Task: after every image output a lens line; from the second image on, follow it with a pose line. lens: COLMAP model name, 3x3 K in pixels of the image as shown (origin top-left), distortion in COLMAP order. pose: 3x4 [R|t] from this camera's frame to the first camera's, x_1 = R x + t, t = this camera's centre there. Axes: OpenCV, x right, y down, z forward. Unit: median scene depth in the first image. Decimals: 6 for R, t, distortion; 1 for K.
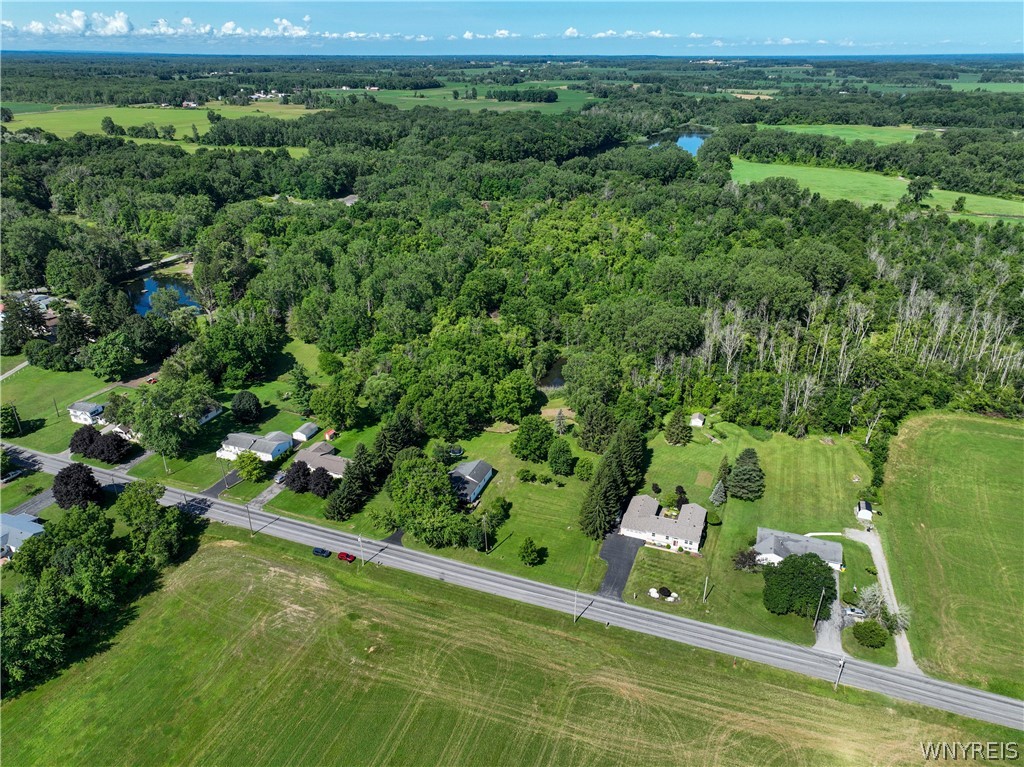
lens RADIAL K [[718.8, 0, 514.6], [0, 718.8, 381.8], [0, 0, 1]] dist [-0.002650, 0.022038]
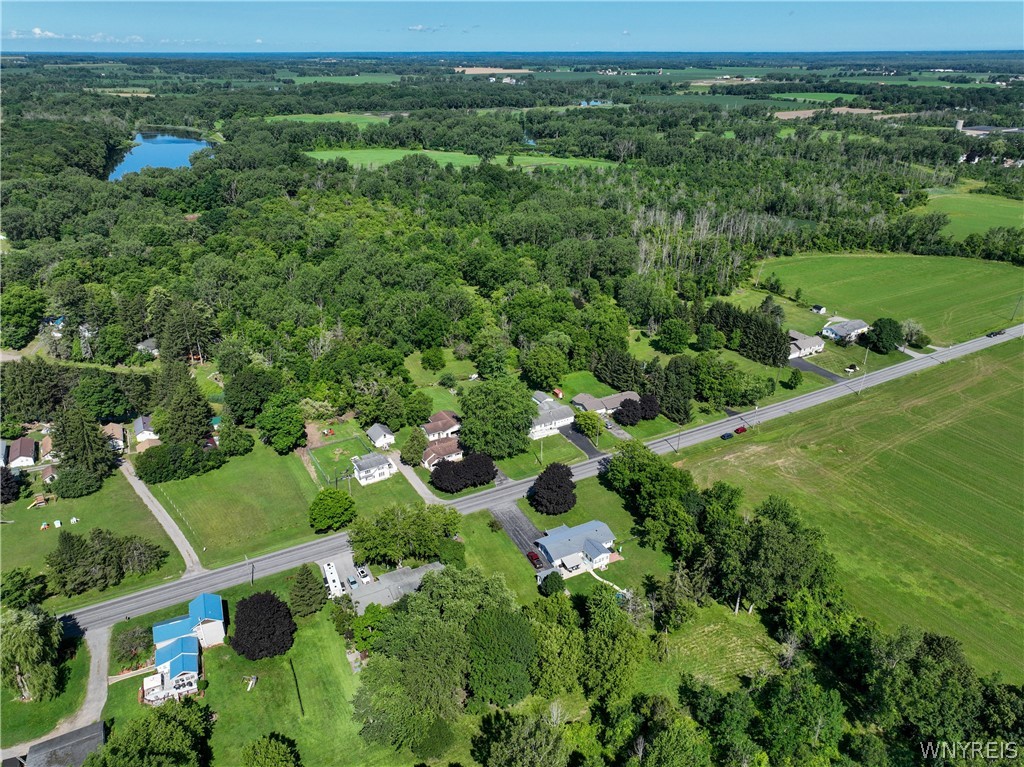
lens RADIAL K [[718.8, 0, 514.6], [0, 718.8, 381.8], [0, 0, 1]] dist [-0.002650, 0.022038]
pose [[0.636210, -0.326997, 0.698791, -0.945748], [0.325120, 0.935021, 0.141536, -0.106755], [-0.699666, 0.137145, 0.701183, 0.251000]]
